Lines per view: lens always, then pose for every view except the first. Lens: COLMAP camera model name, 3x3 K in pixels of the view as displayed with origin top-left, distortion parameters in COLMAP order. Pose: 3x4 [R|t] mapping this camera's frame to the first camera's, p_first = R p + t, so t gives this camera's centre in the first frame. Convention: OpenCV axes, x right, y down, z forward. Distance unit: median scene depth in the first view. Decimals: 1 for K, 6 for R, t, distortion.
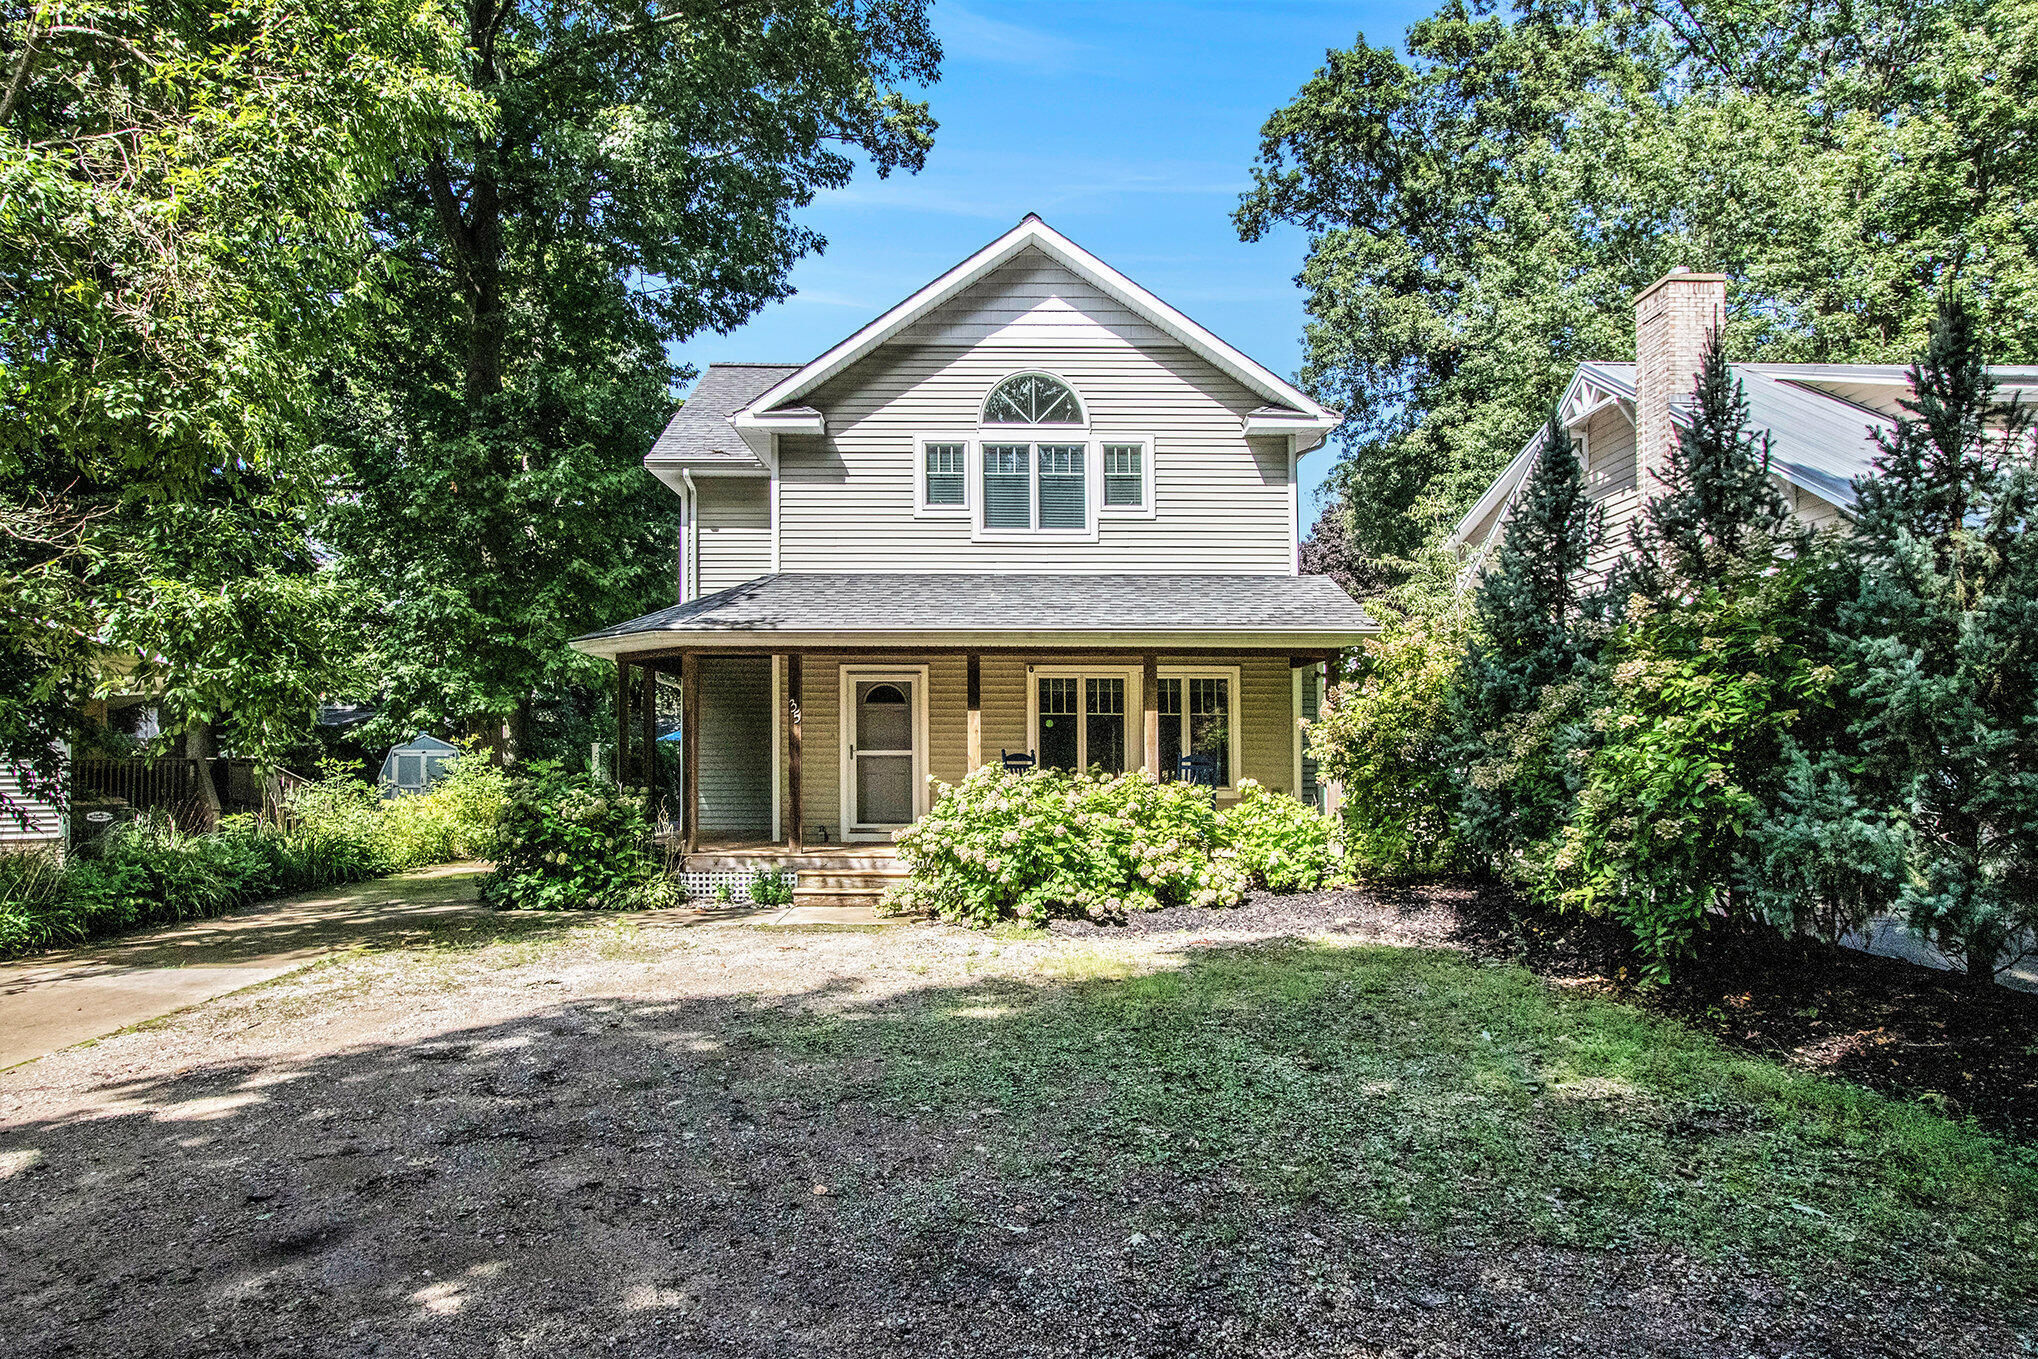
lens RADIAL K [[1198.9, 0, 1018.9], [0, 1198.9, 741.2], [0, 0, 1]] dist [0.006813, 0.001479]
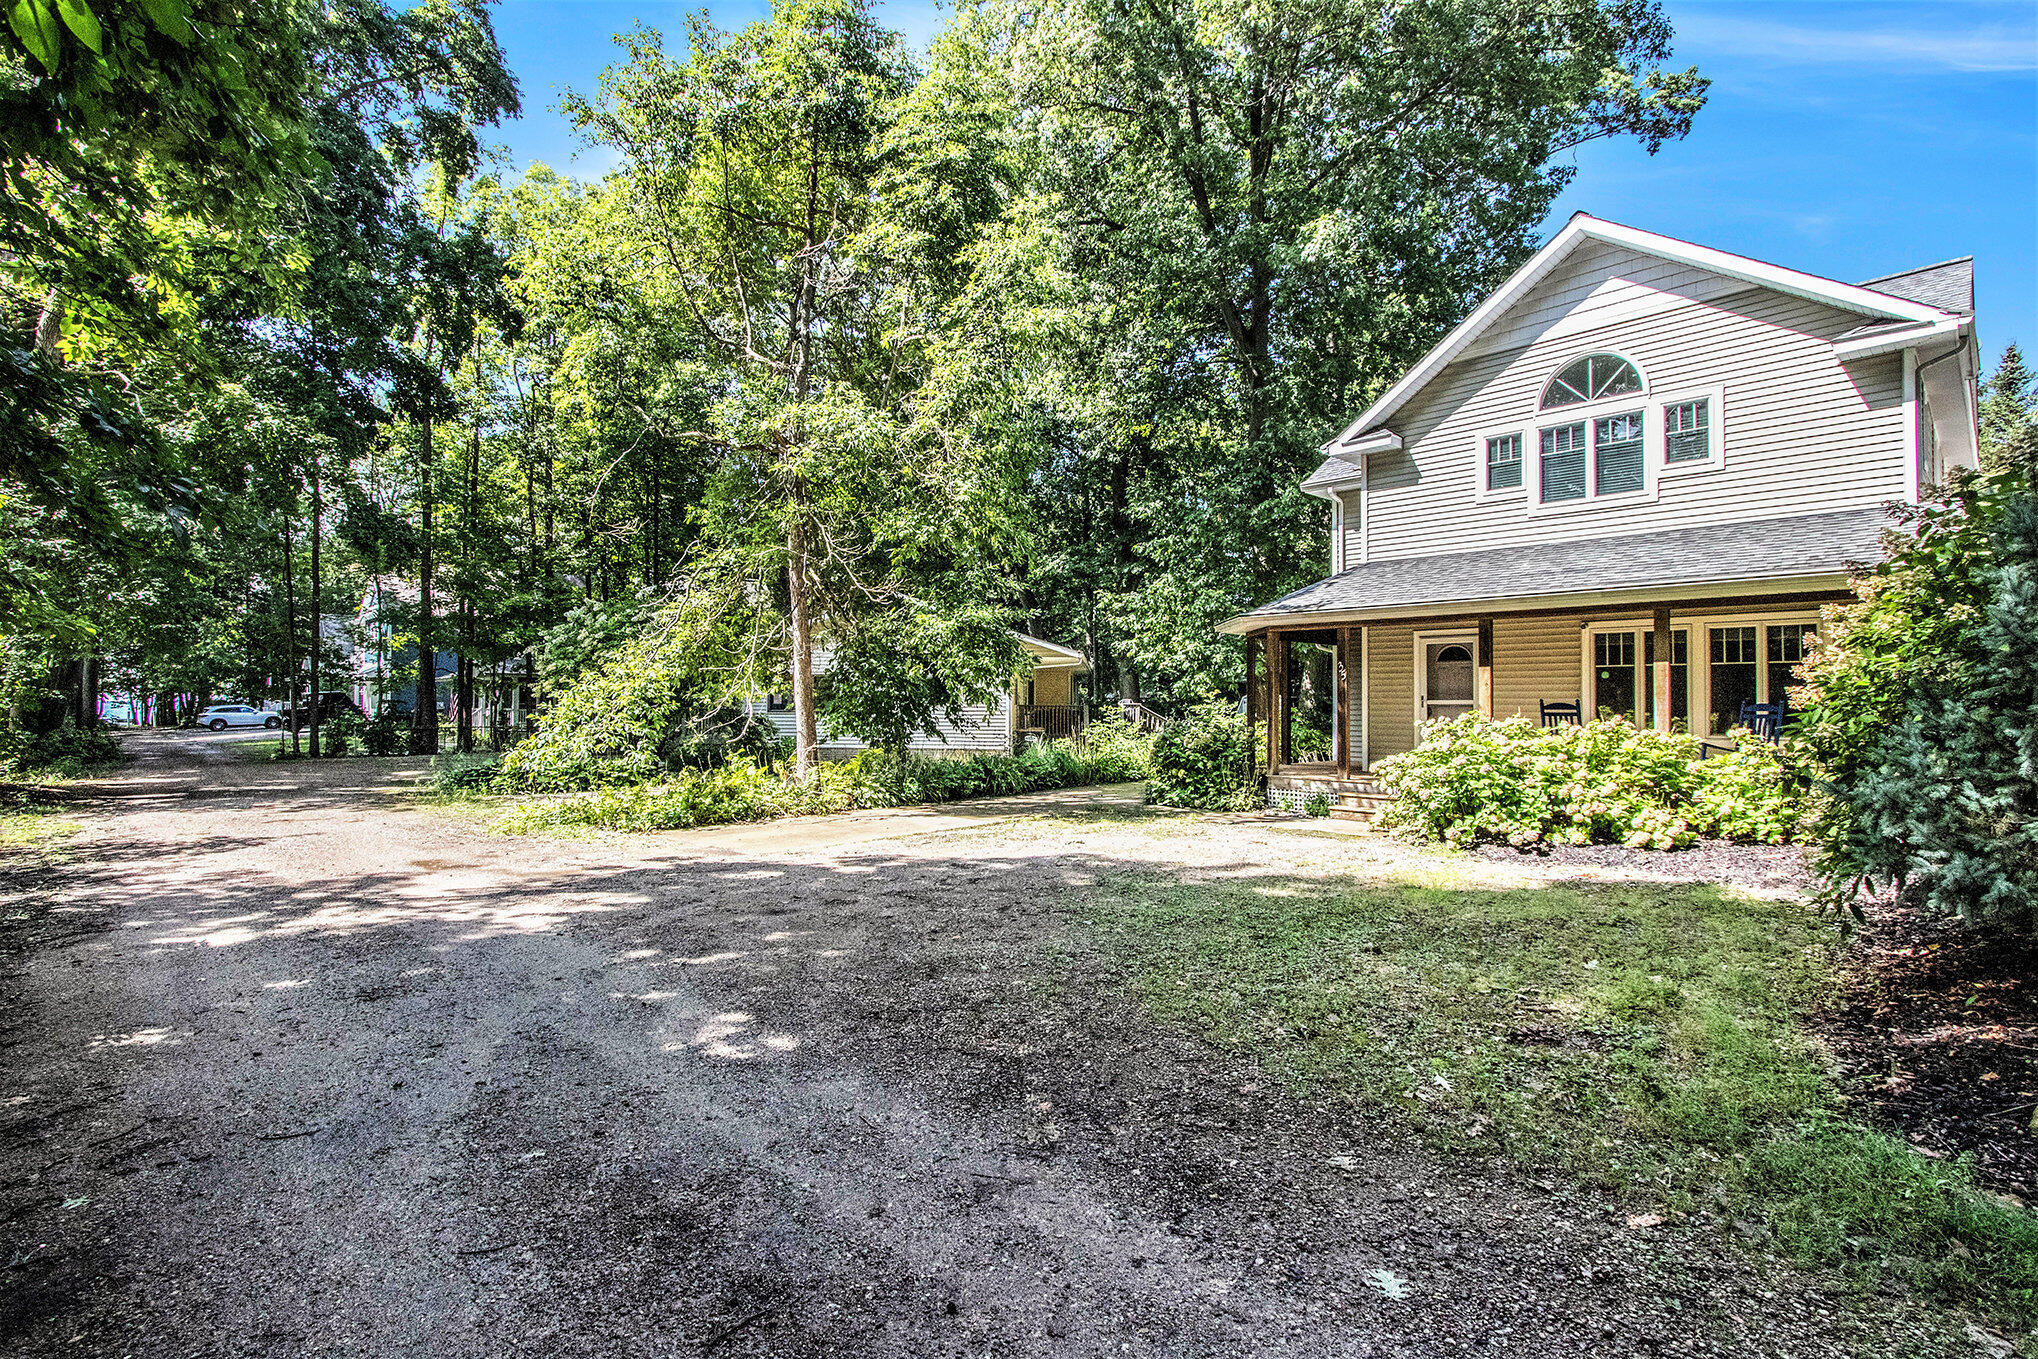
lens RADIAL K [[972.4, 0, 1019.3], [0, 972.4, 696.6], [0, 0, 1]] dist [0.013426, 0.000511]
pose [[0.696848, -0.005801, -0.717196, 0.289379], [0.008546, 0.999963, 0.000215, -0.000222], [0.717168, -0.006279, 0.696872, 0.005042]]
